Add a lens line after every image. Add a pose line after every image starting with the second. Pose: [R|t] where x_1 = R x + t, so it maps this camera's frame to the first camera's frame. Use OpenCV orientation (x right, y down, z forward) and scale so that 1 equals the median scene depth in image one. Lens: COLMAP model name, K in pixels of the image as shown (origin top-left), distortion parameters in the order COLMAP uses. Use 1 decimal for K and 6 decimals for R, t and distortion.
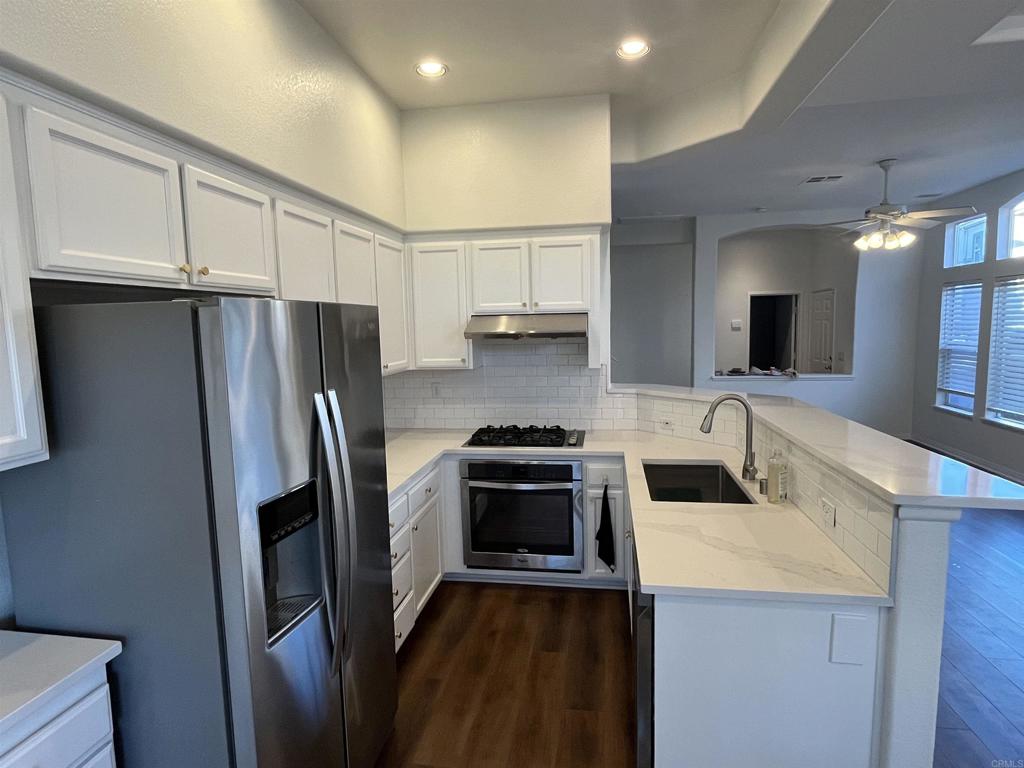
lens RADIAL K [[549.7, 0, 513.3], [0, 549.7, 383.7], [0, 0, 1]] dist [-0.002120, -0.000971]
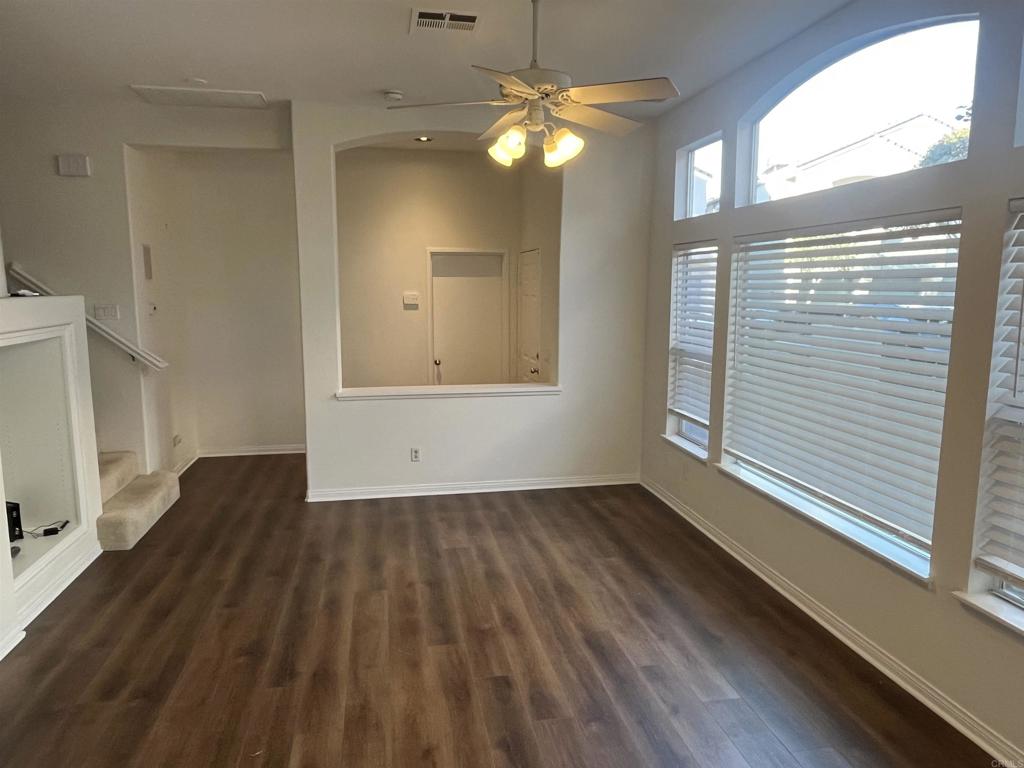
lens RADIAL K [[682.9, 0, 510.9], [0, 682.9, 384.5], [0, 0, 1]] dist [-0.002634, -0.000790]
pose [[0.938074, -0.023072, 0.345665, 0.333771], [0.011355, 0.999291, 0.035884, -0.052513], [-0.346248, -0.029737, 0.937672, 0.323577]]
